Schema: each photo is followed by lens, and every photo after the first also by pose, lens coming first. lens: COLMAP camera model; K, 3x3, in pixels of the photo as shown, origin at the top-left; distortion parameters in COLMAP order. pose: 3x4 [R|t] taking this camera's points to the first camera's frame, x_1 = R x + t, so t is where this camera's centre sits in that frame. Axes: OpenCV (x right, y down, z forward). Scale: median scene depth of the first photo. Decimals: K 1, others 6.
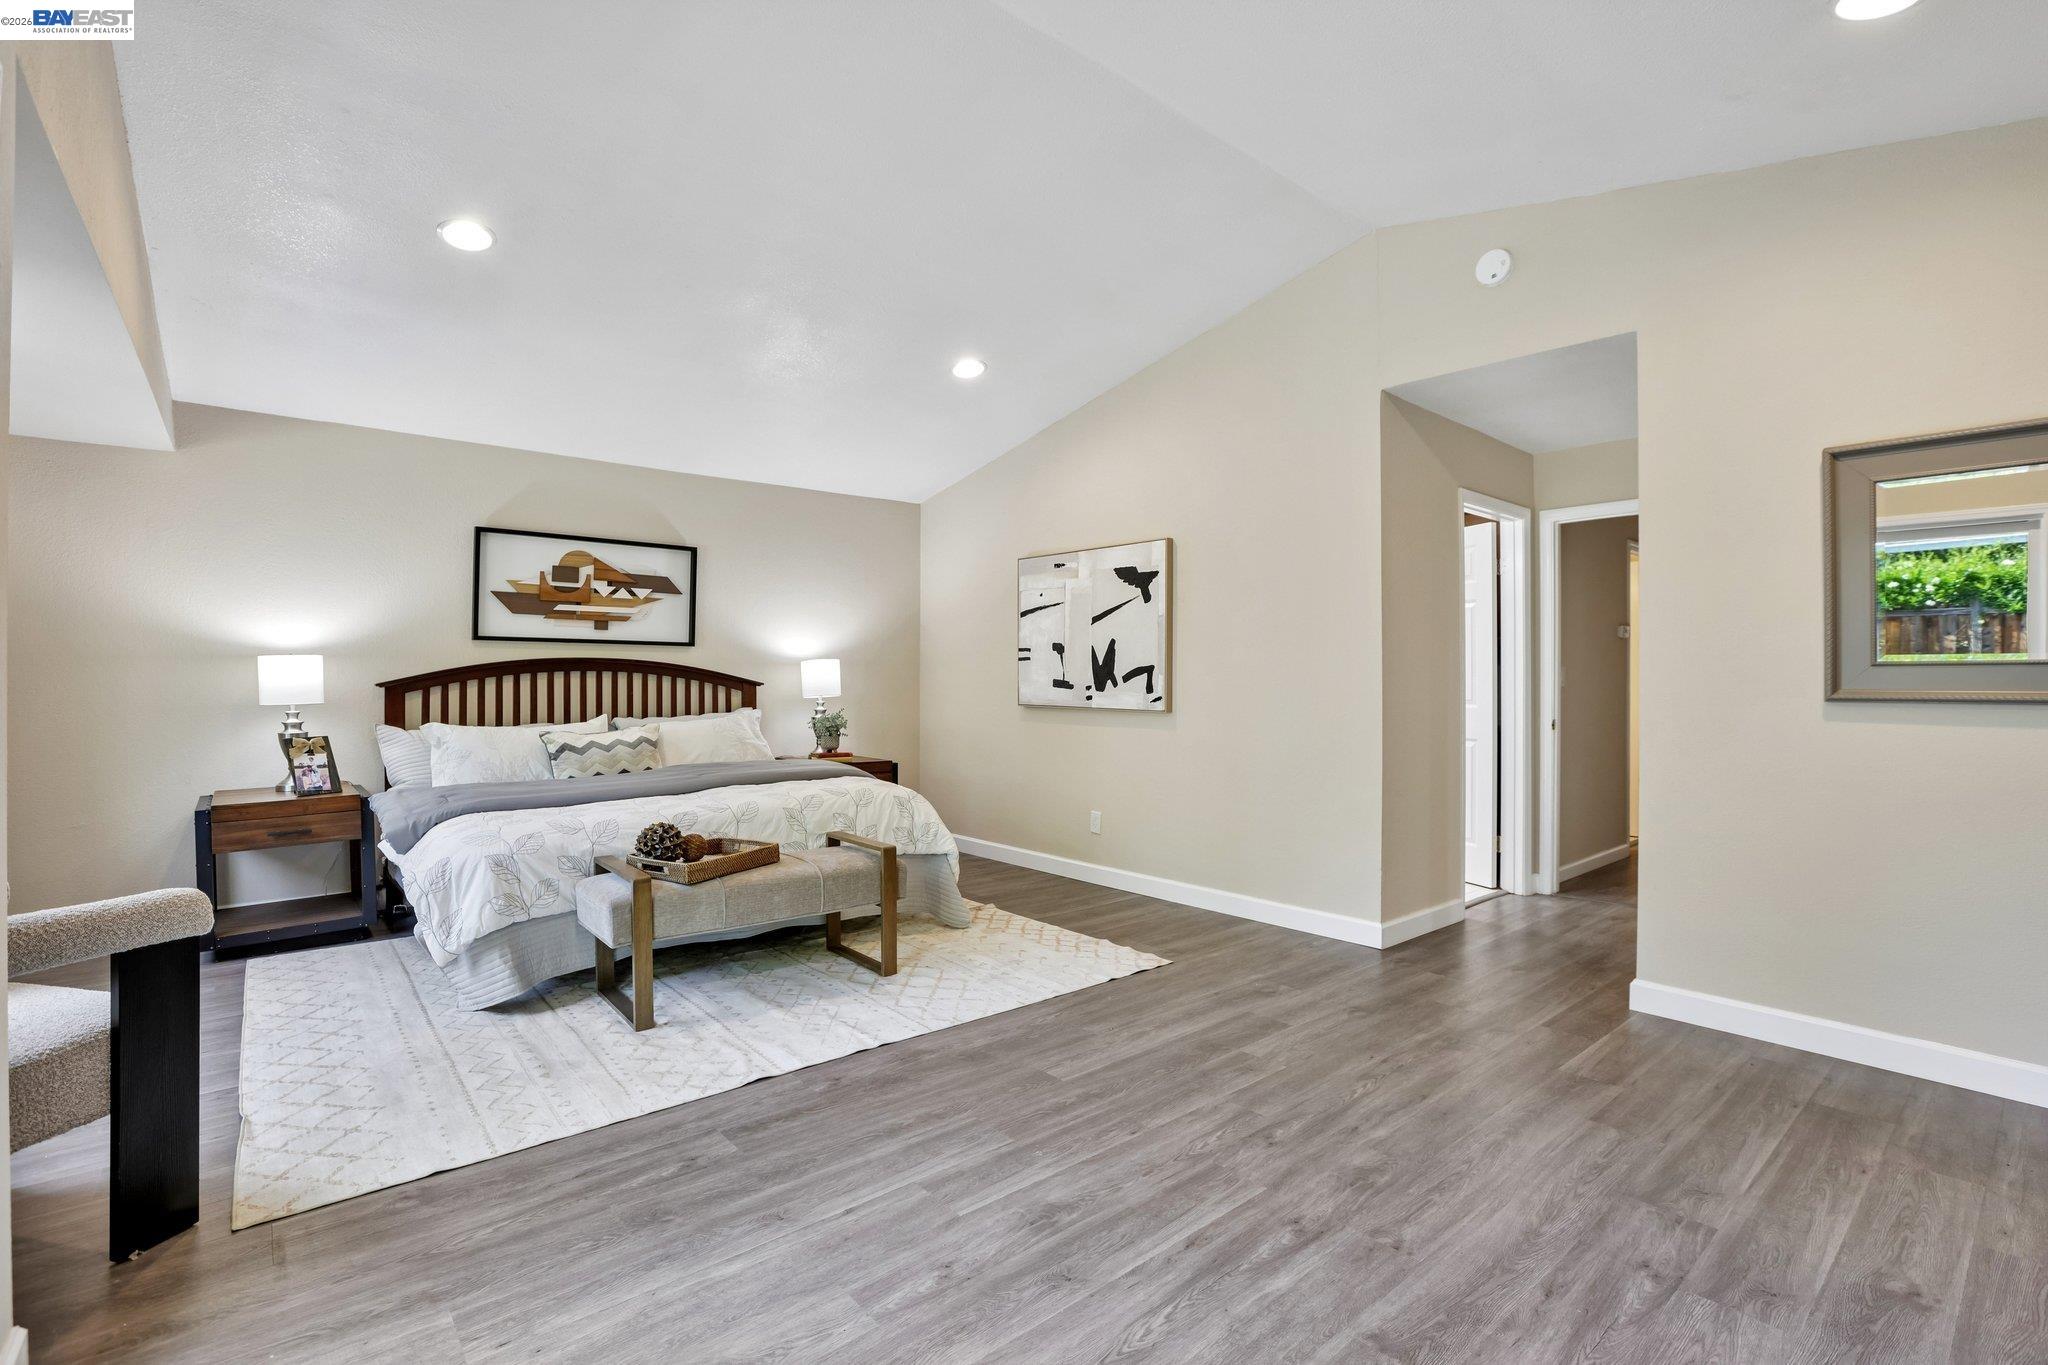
lens RADIAL K [[939.0, 0, 1019.6], [0, 939.0, 671.1], [0, 0, 1]] dist [-0.052516, 0.016151]
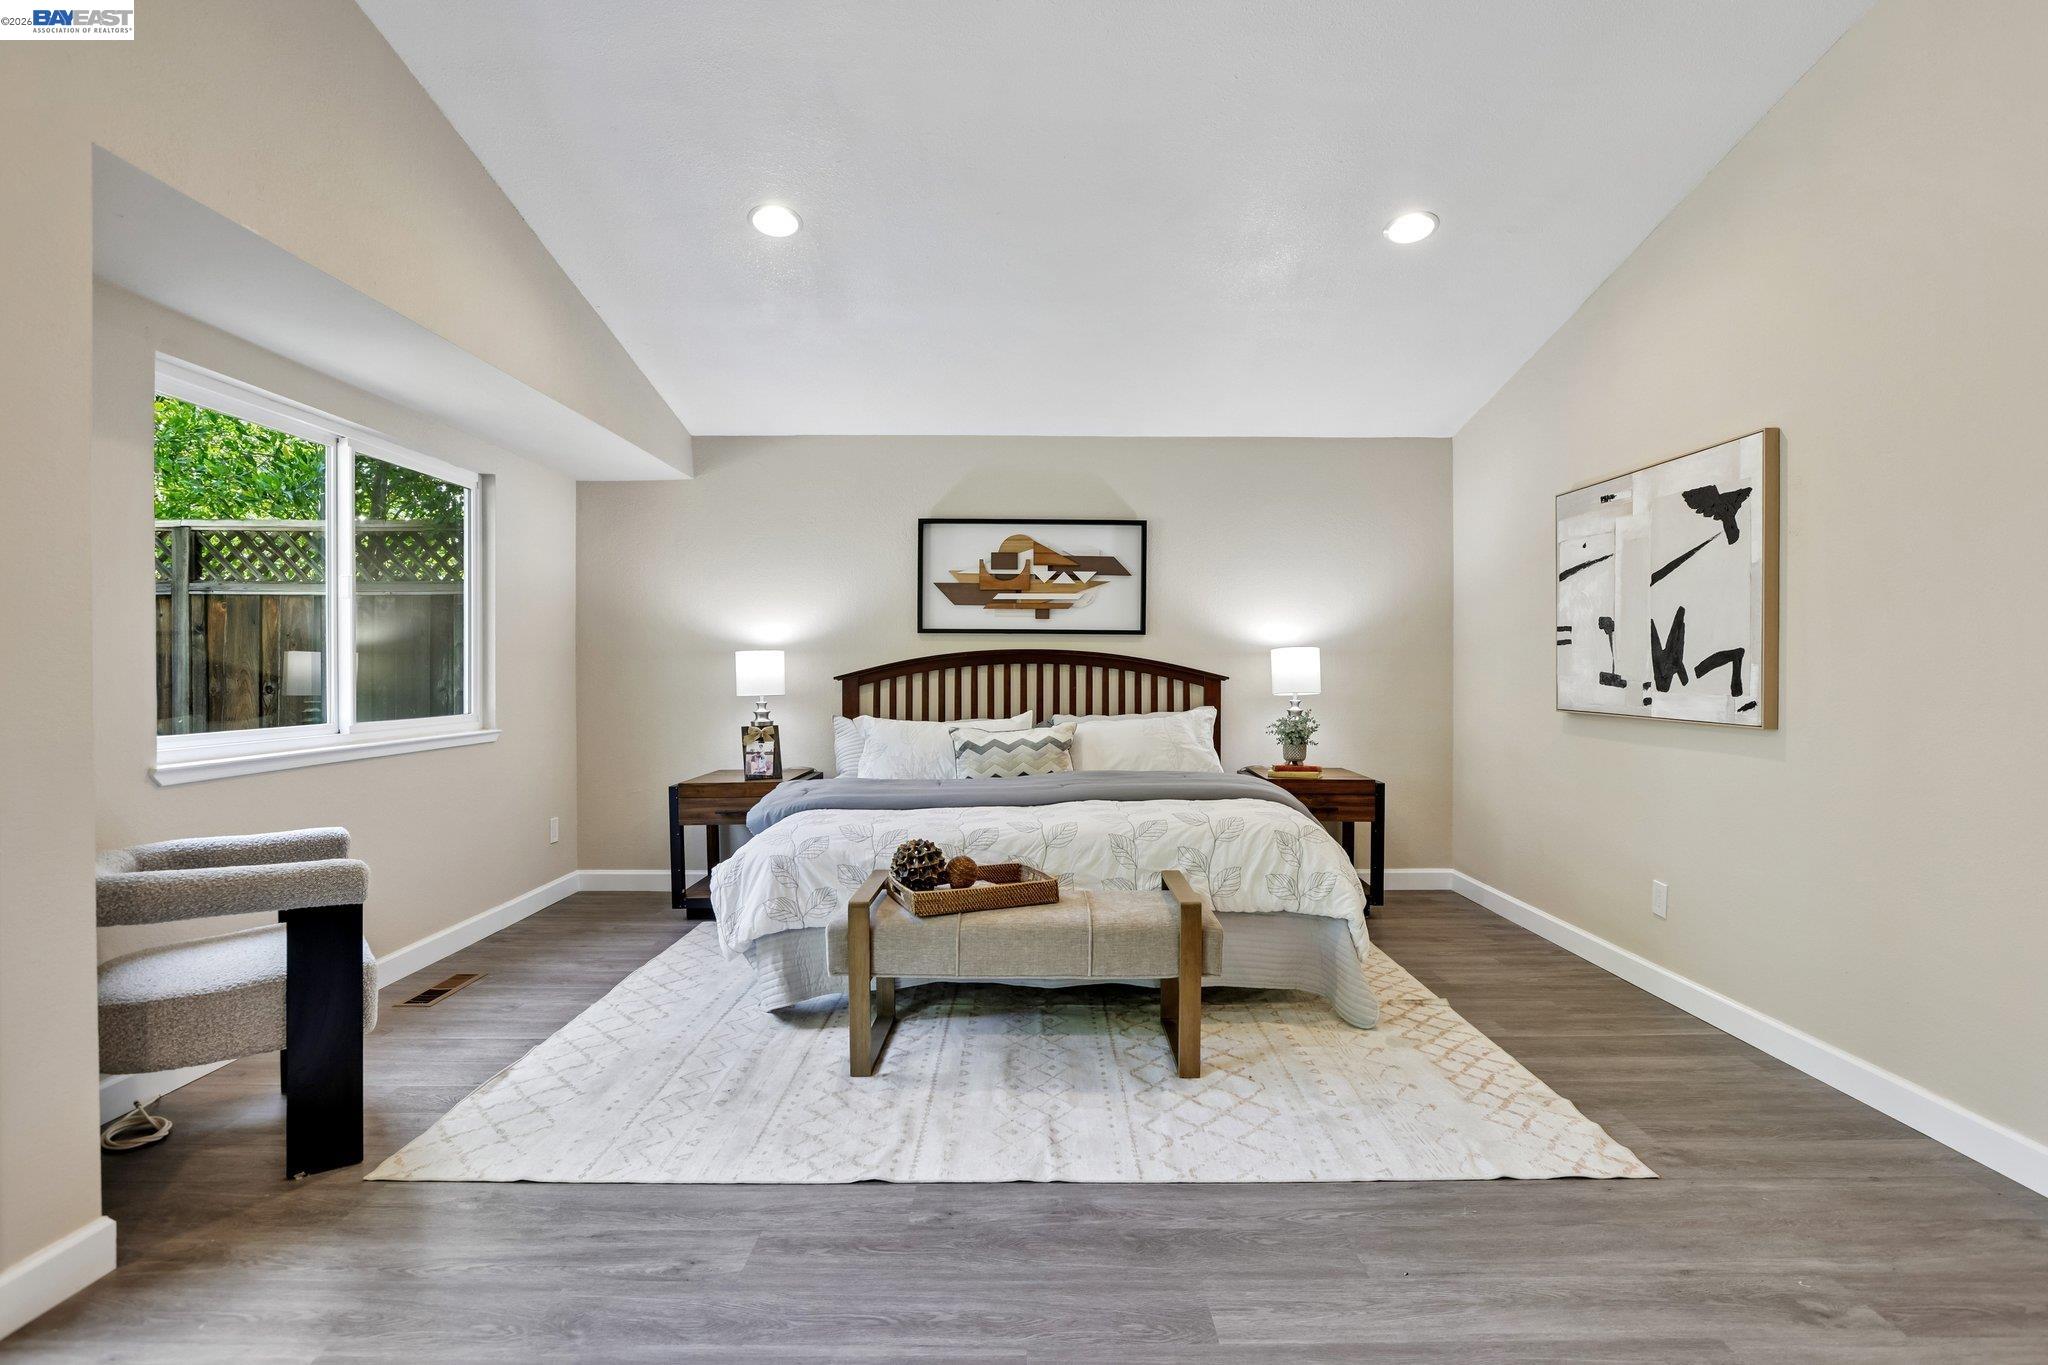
lens RADIAL K [[1008.7, 0, 1031.1], [0, 1008.7, 672.2], [0, 0, 1]] dist [-0.046389, 0.018127]
pose [[0.767726, 0.000068, -0.640778, 0.266759], [0.005637, 0.999961, 0.006860, 0.002325], [0.640753, -0.008878, 0.767696, 0.321212]]
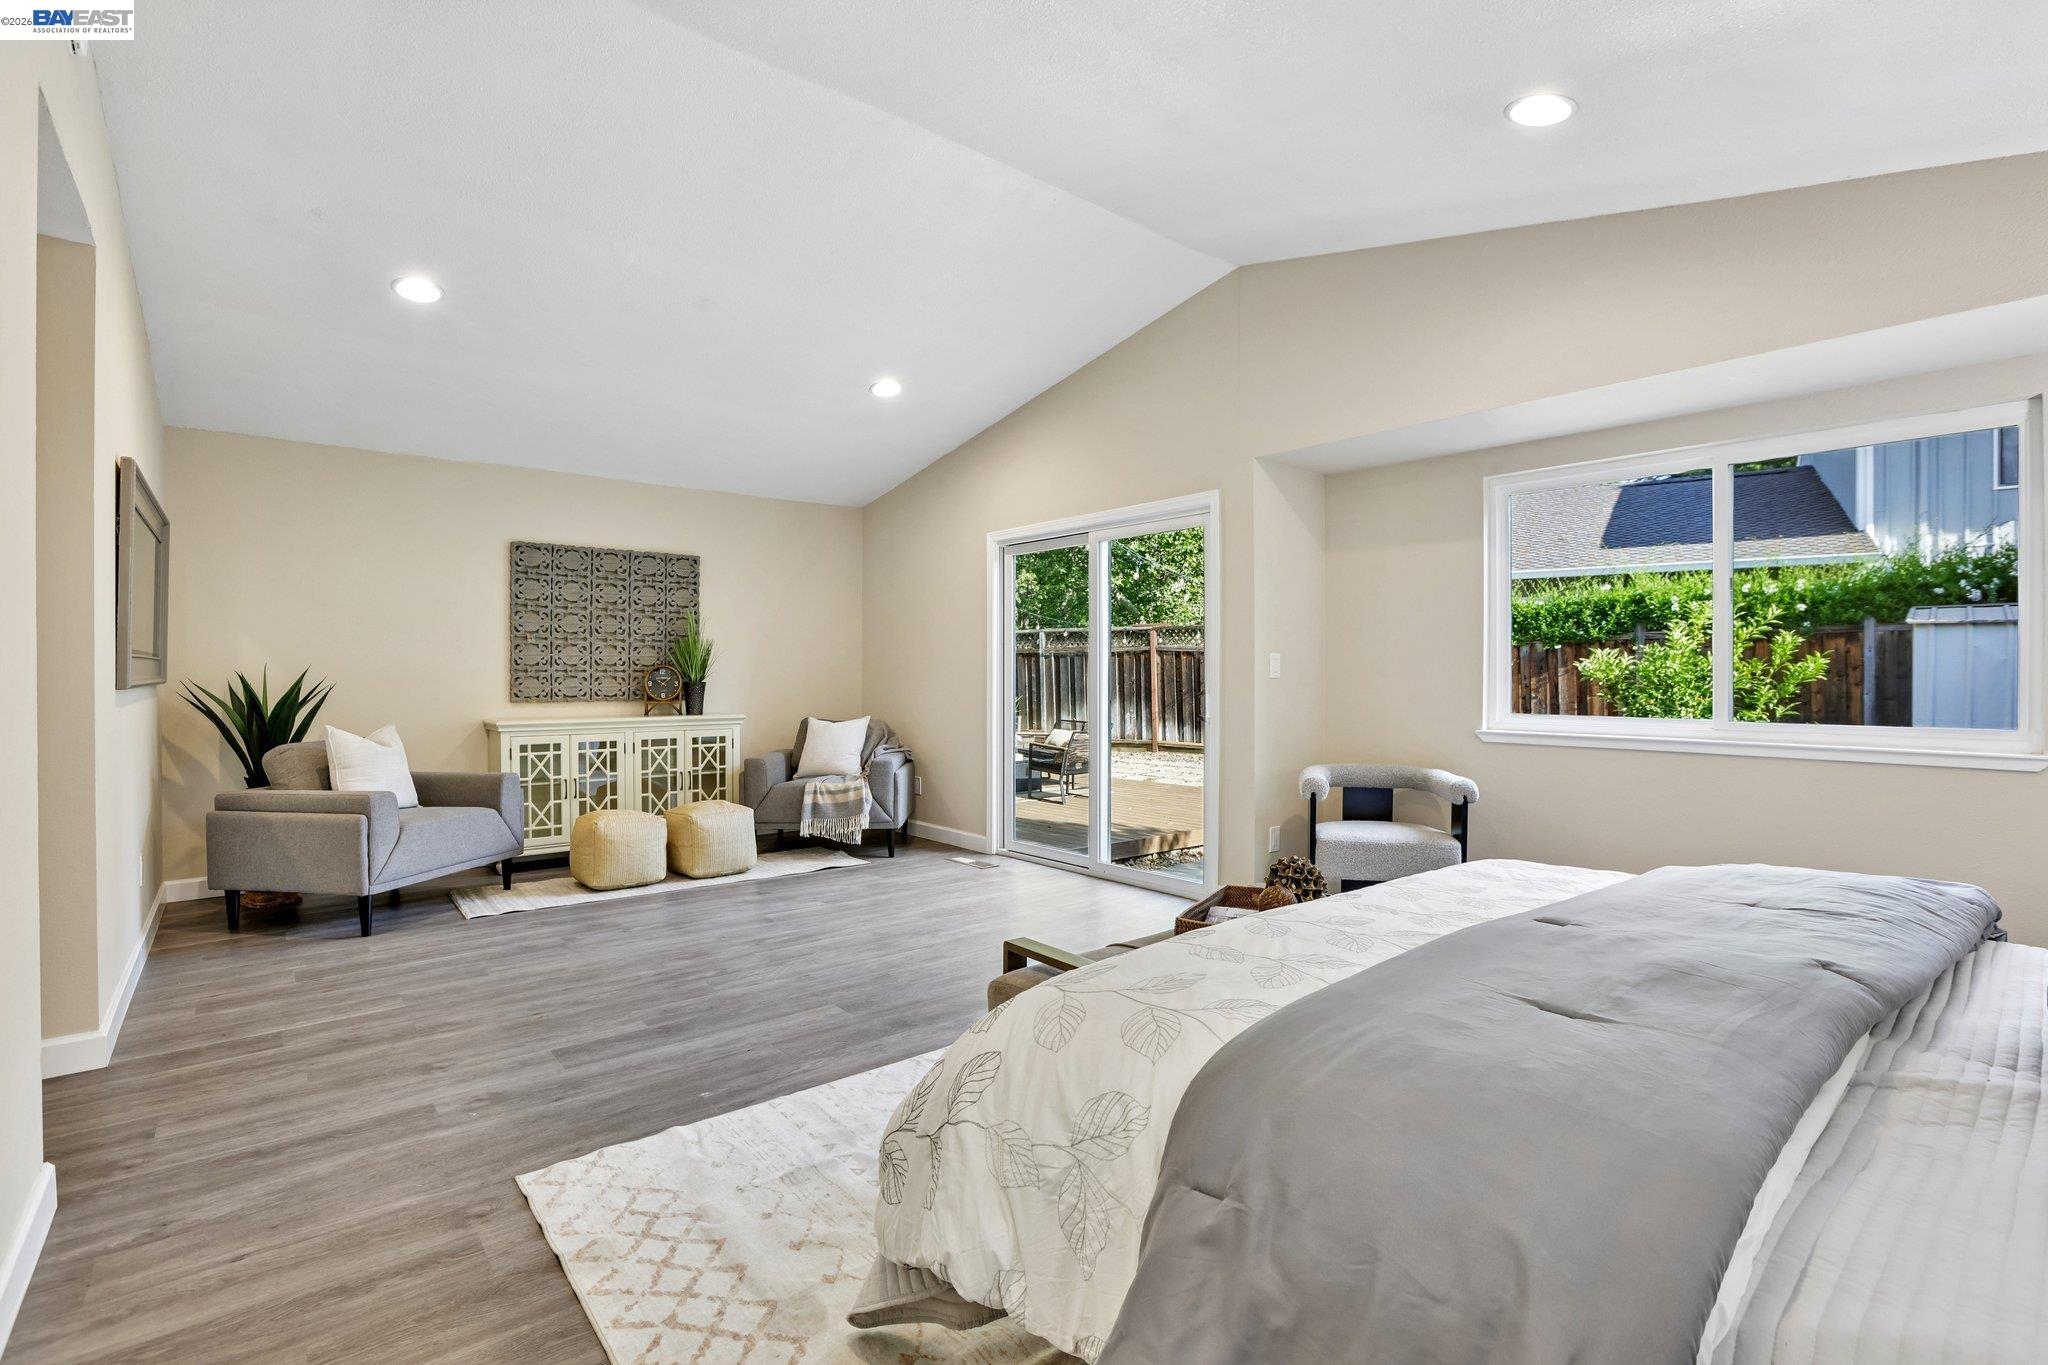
lens RADIAL K [[939.0, 0, 1028.6], [0, 939.0, 673.1], [0, 0, 1]] dist [-0.052516, 0.016151]
pose [[-0.999969, -0.003210, -0.007240, -0.143918], [-0.003173, 0.999982, -0.005099, 0.012256], [0.007257, -0.005076, -0.999961, 1.625268]]
